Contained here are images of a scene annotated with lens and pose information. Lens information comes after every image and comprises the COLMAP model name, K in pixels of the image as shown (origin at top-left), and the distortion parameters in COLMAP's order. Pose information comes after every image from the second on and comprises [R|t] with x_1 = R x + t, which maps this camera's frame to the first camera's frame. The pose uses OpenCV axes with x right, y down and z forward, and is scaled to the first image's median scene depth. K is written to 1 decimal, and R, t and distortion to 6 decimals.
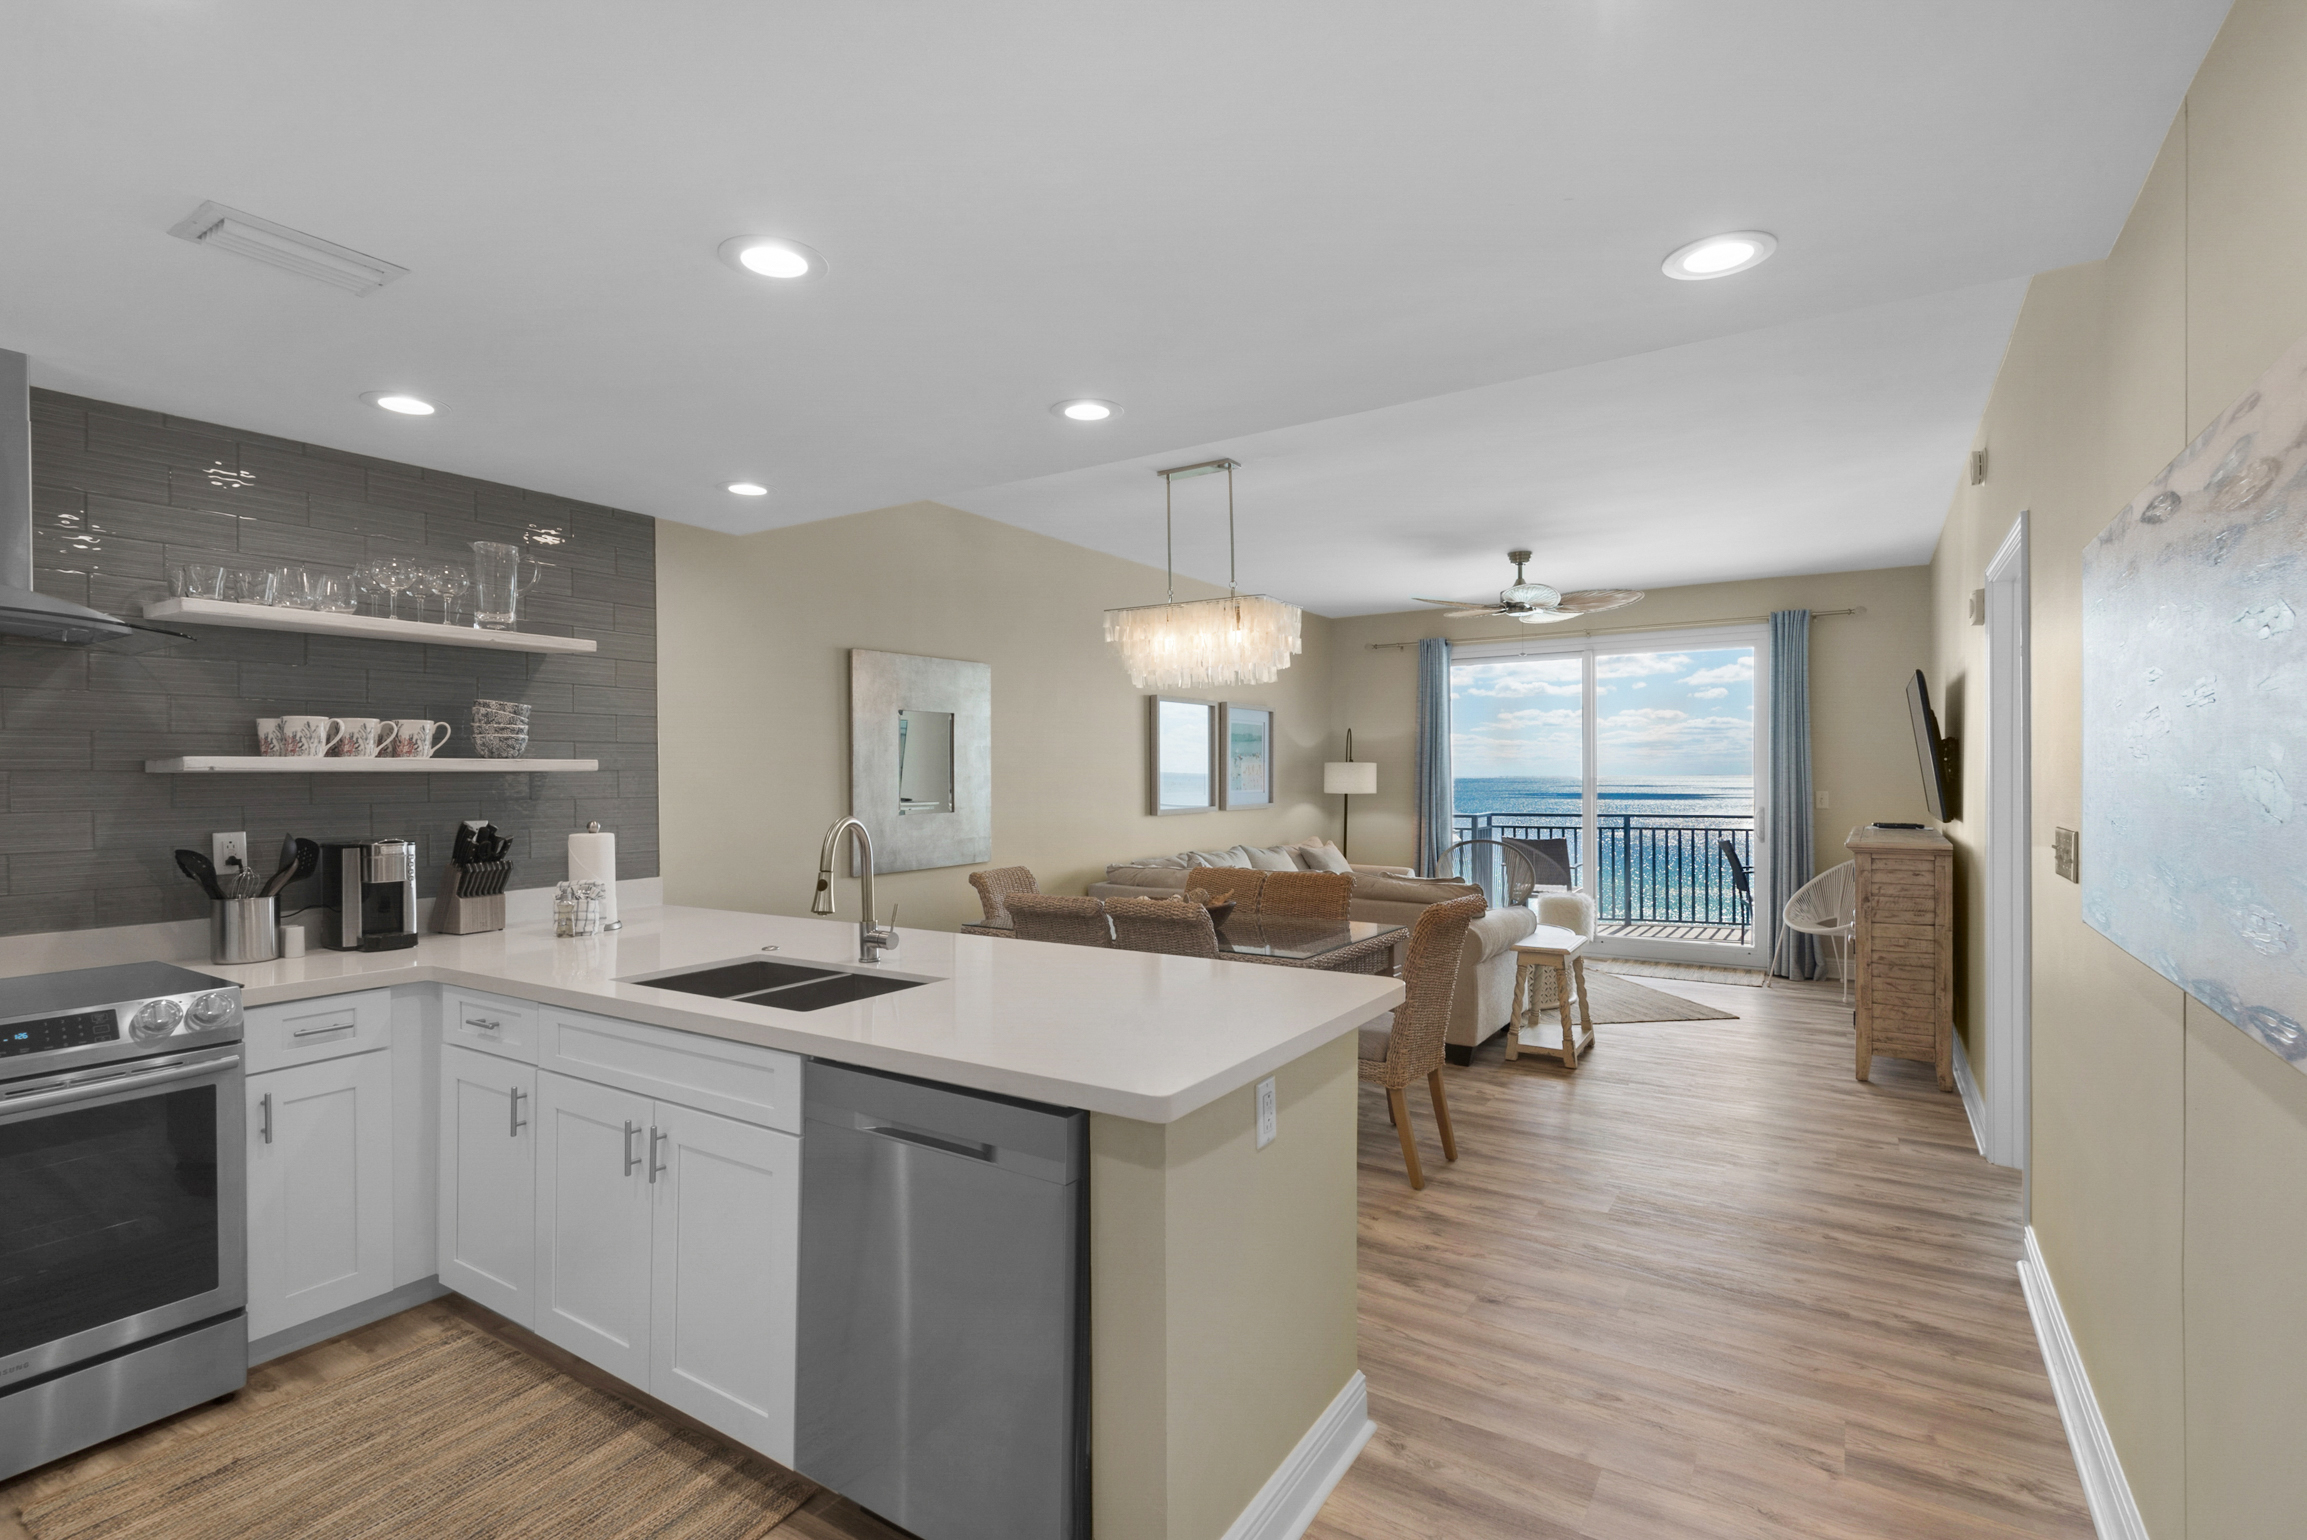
lens RADIAL K [[1060.2, 0, 1153.3], [0, 1060.2, 776.6], [0, 0, 1]] dist [0.018584, -0.000431]
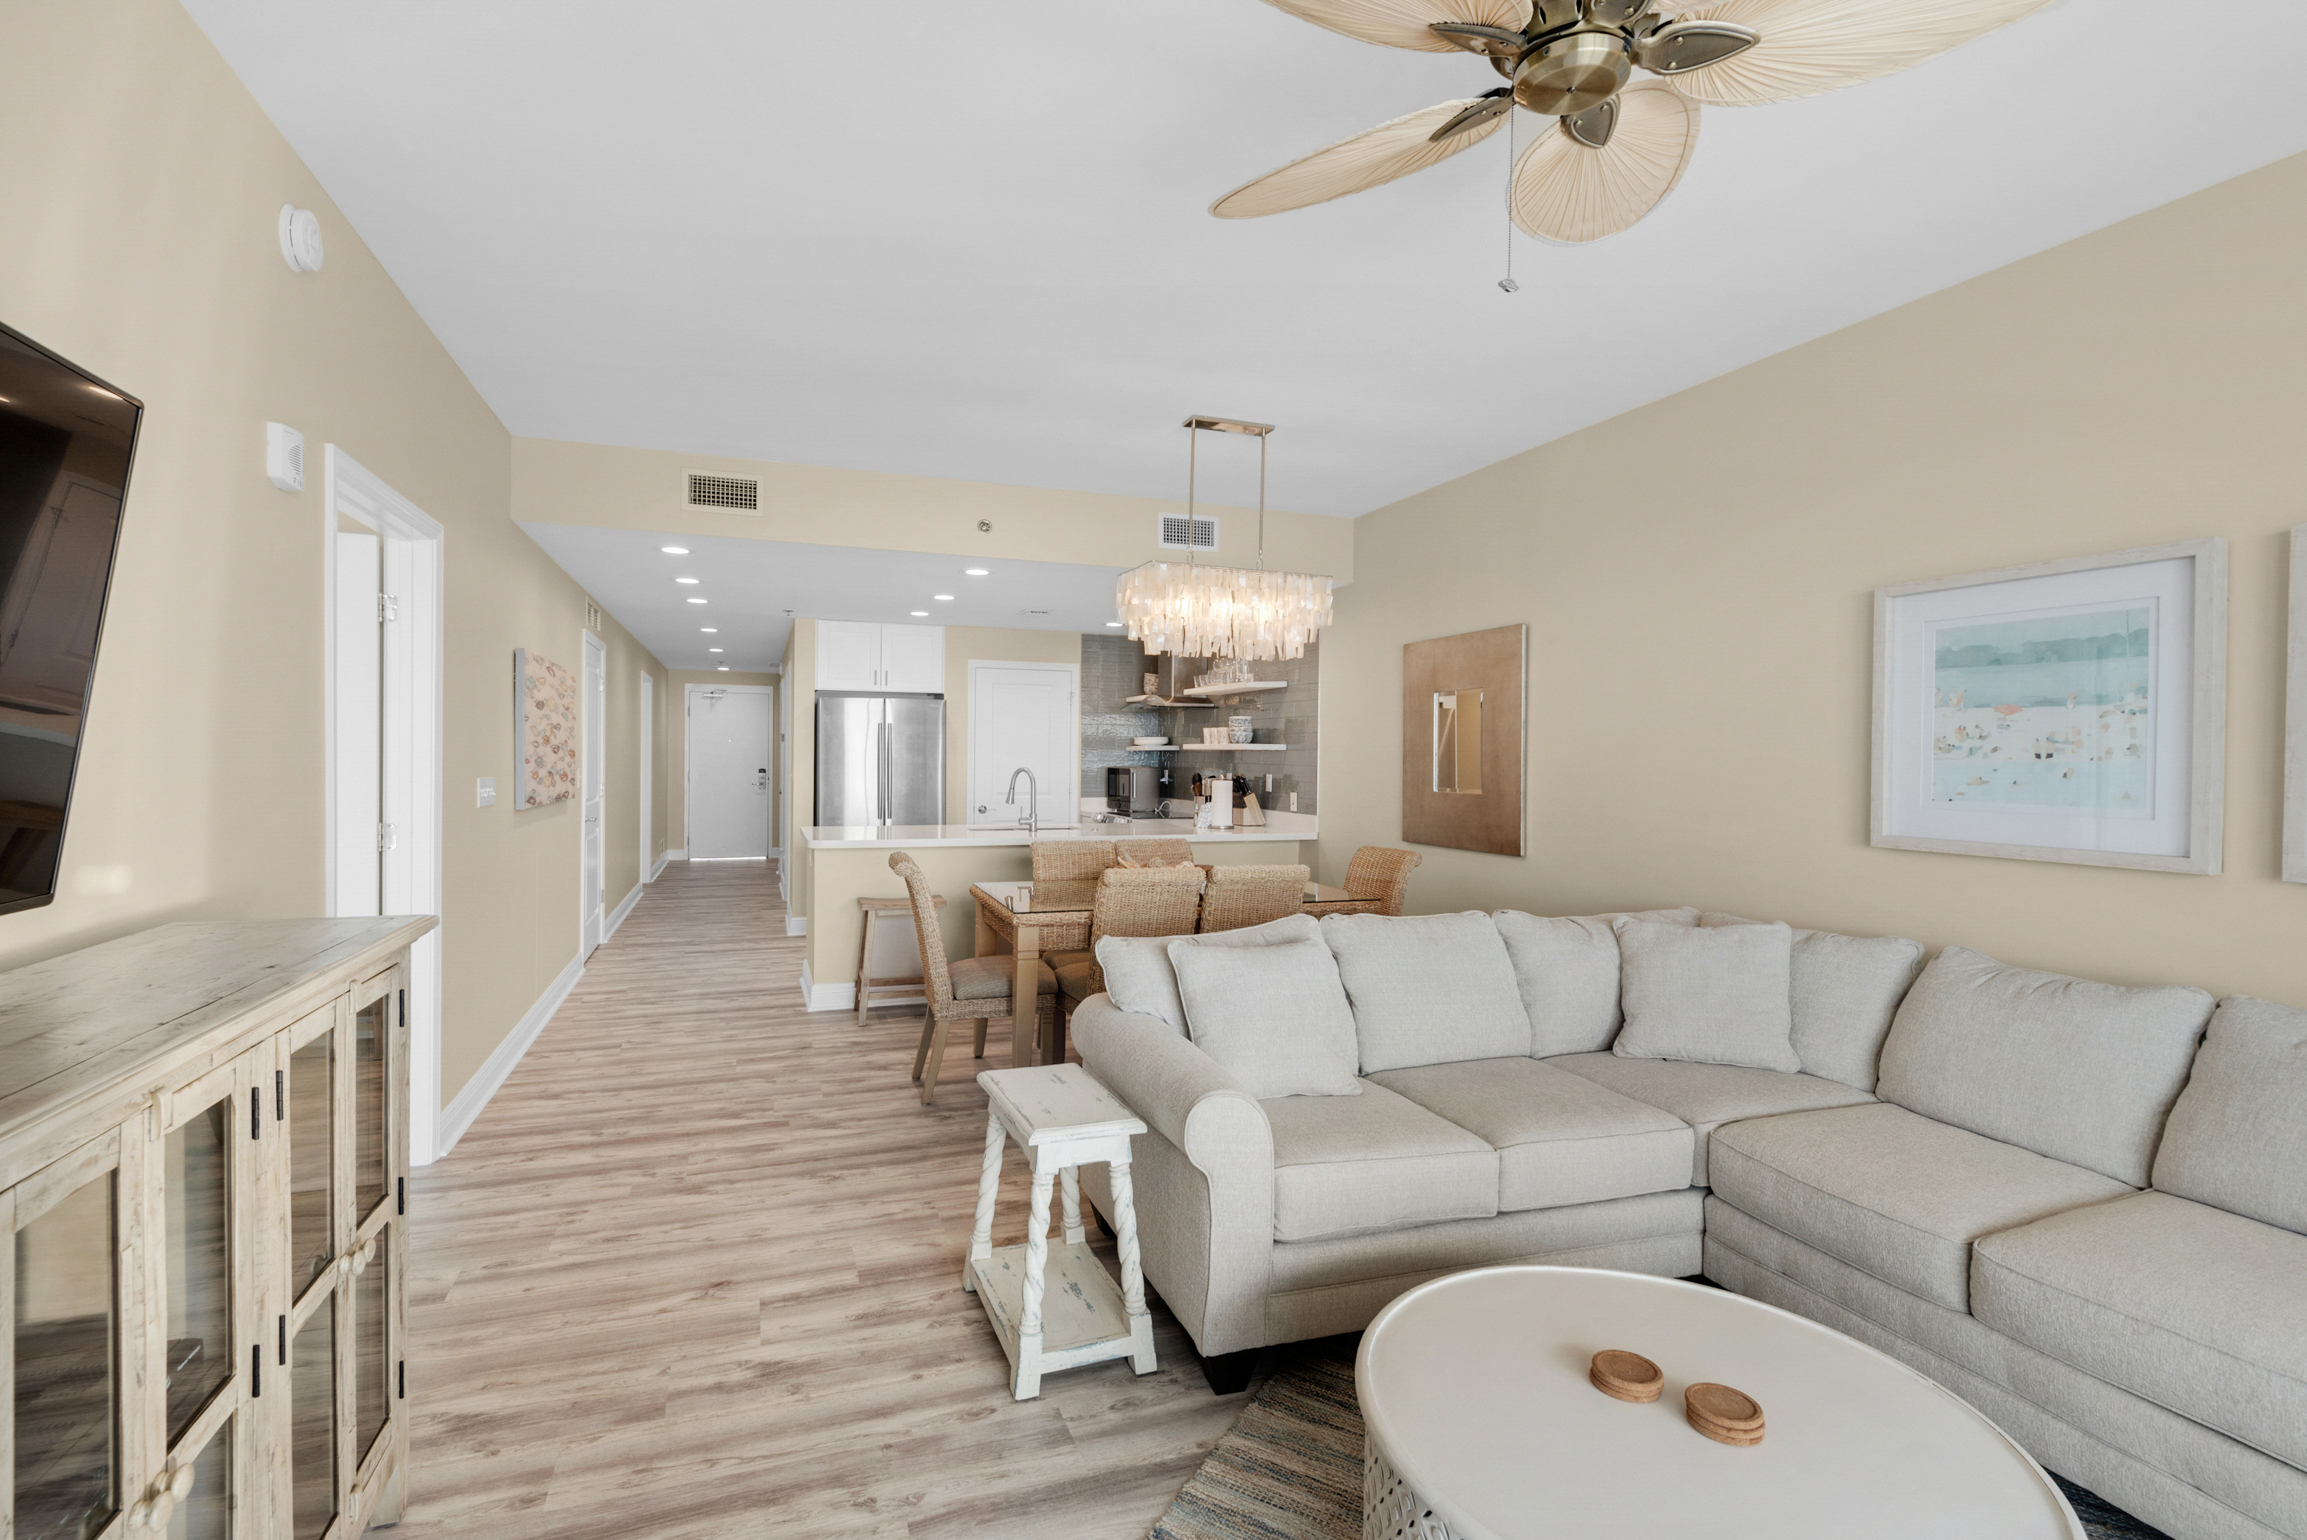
lens RADIAL K [[1050.7, 0, 1166.7], [0, 1050.7, 769.0], [0, 0, 1]] dist [-0.000772, -0.000139]
pose [[-0.576441, 0.013345, -0.817030, 0.872313], [-0.007818, 0.999731, 0.021845, -0.008095], [0.817102, 0.018980, -0.576181, 1.560952]]
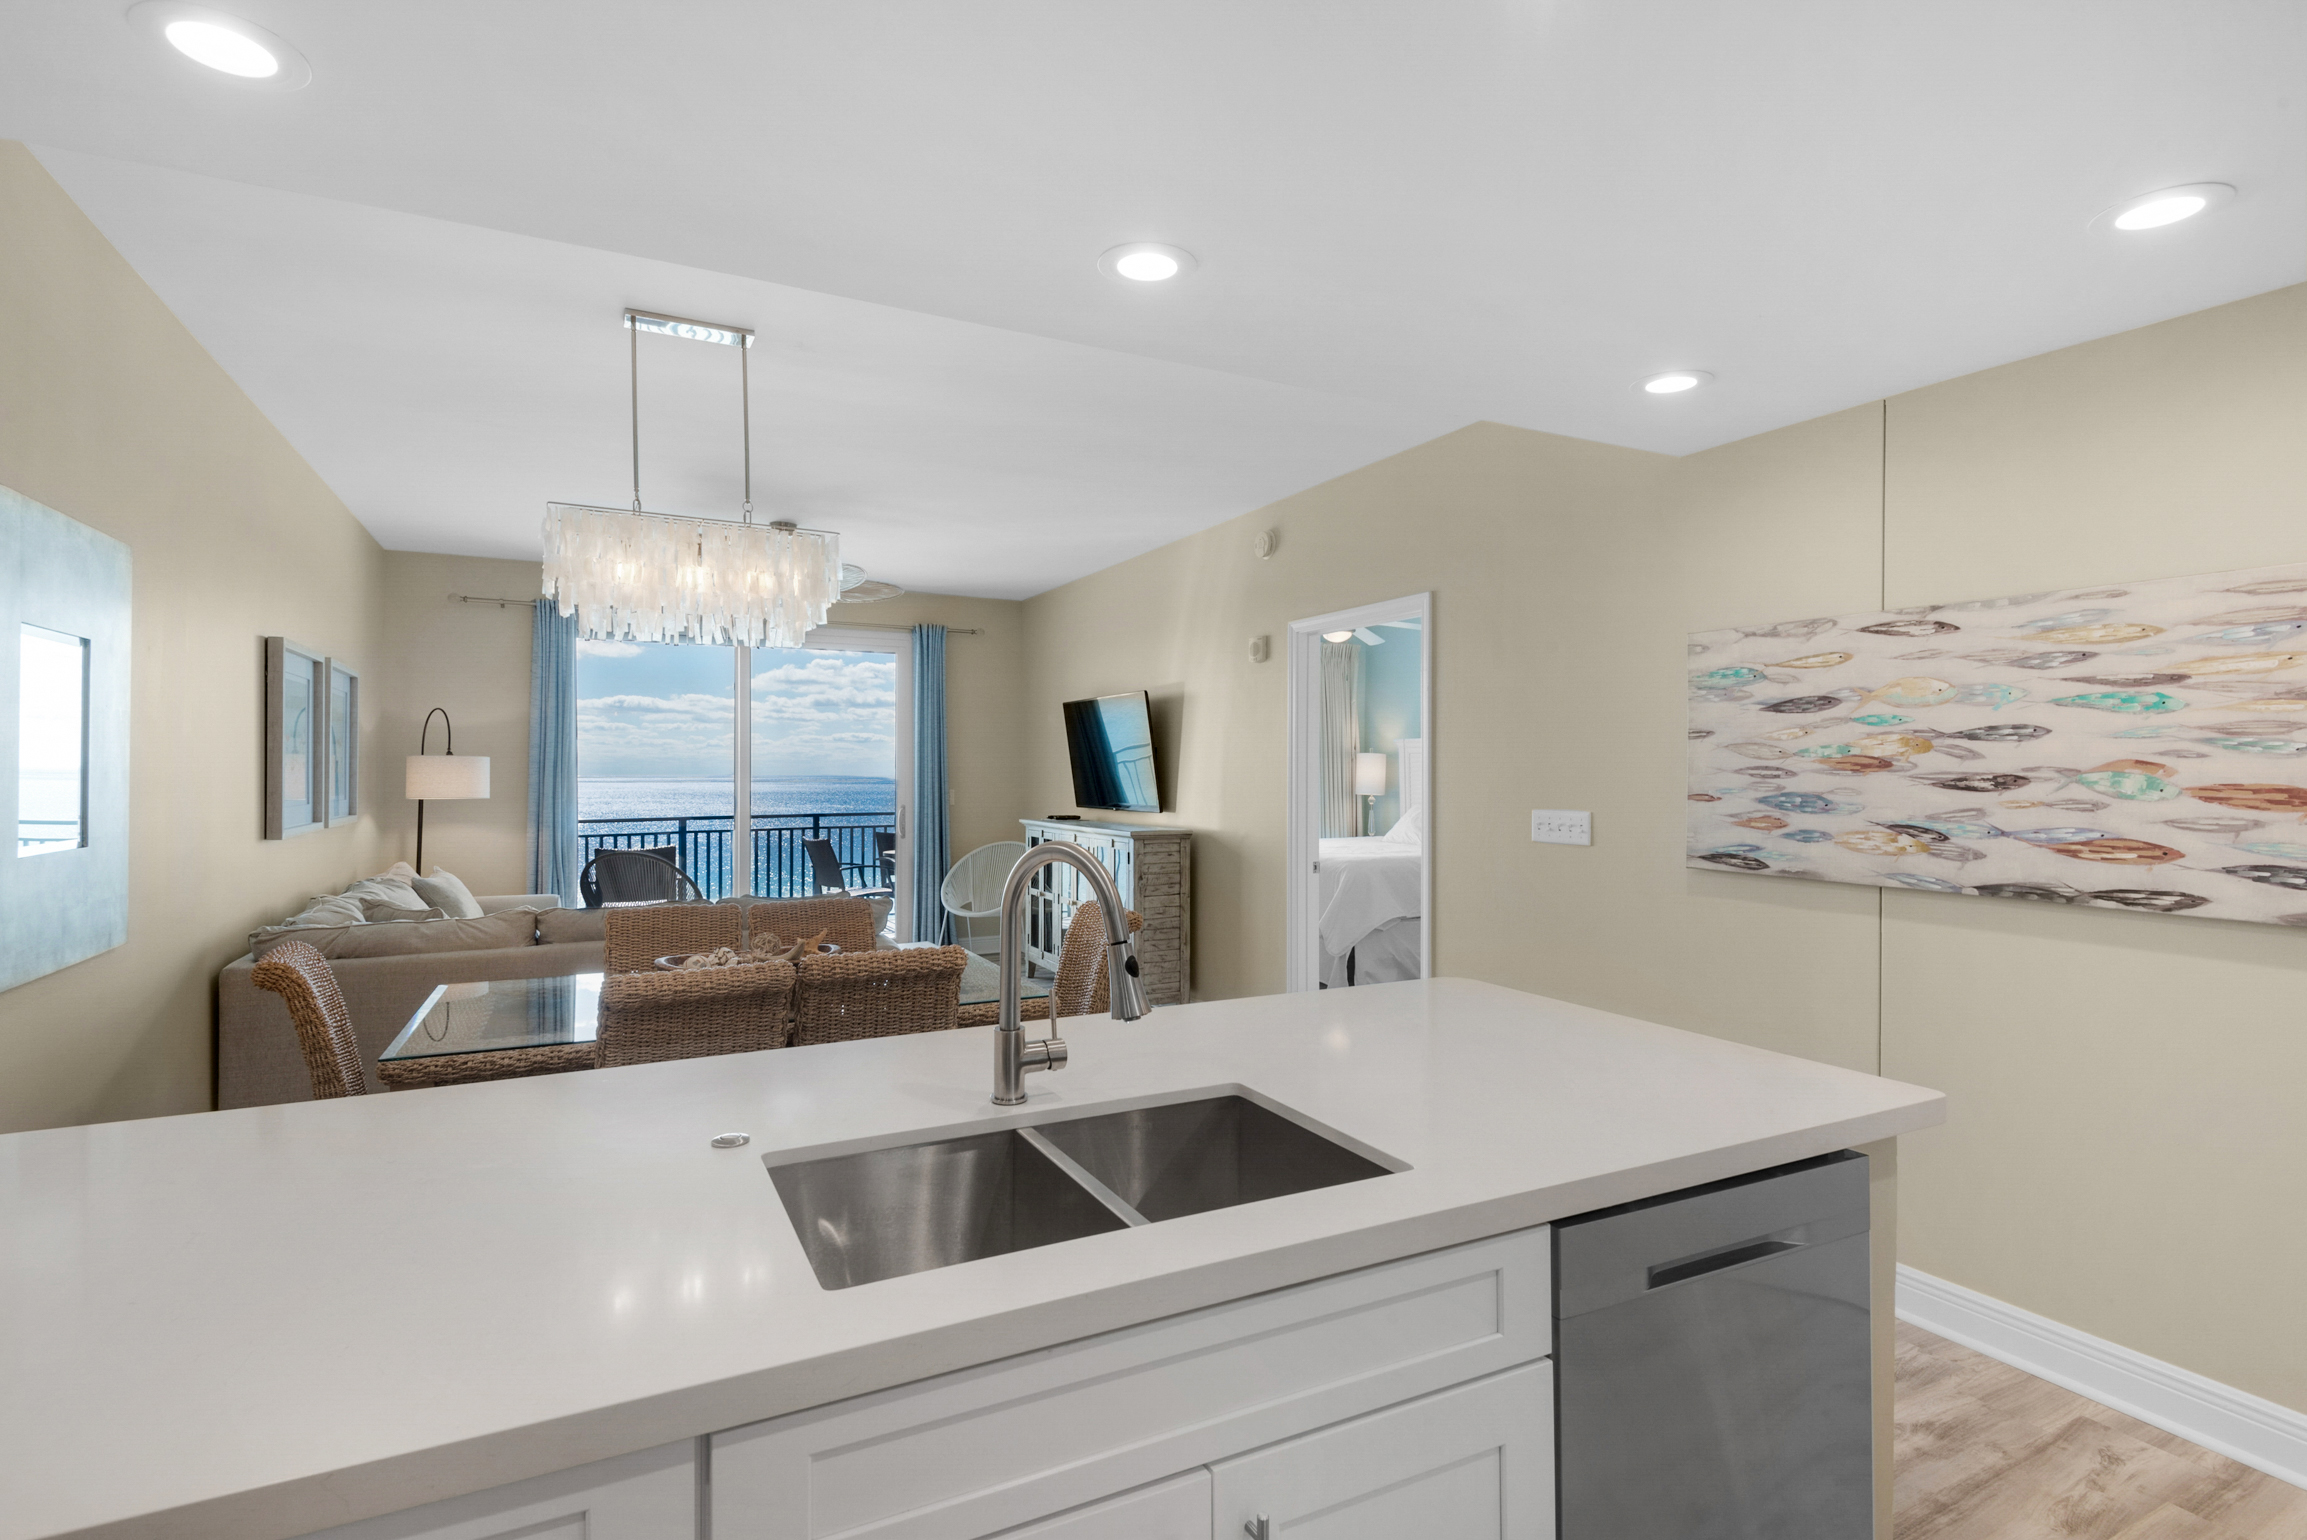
lens RADIAL K [[1120.0, 0, 1140.8], [0, 1120.0, 771.9], [0, 0, 1]] dist [0.024922, -0.000012]
pose [[0.501632, 0.004871, 0.865068, -0.447235], [-0.001586, 0.999988, -0.004711, 0.000435], [-0.865080, 0.000992, 0.501633, 0.374328]]
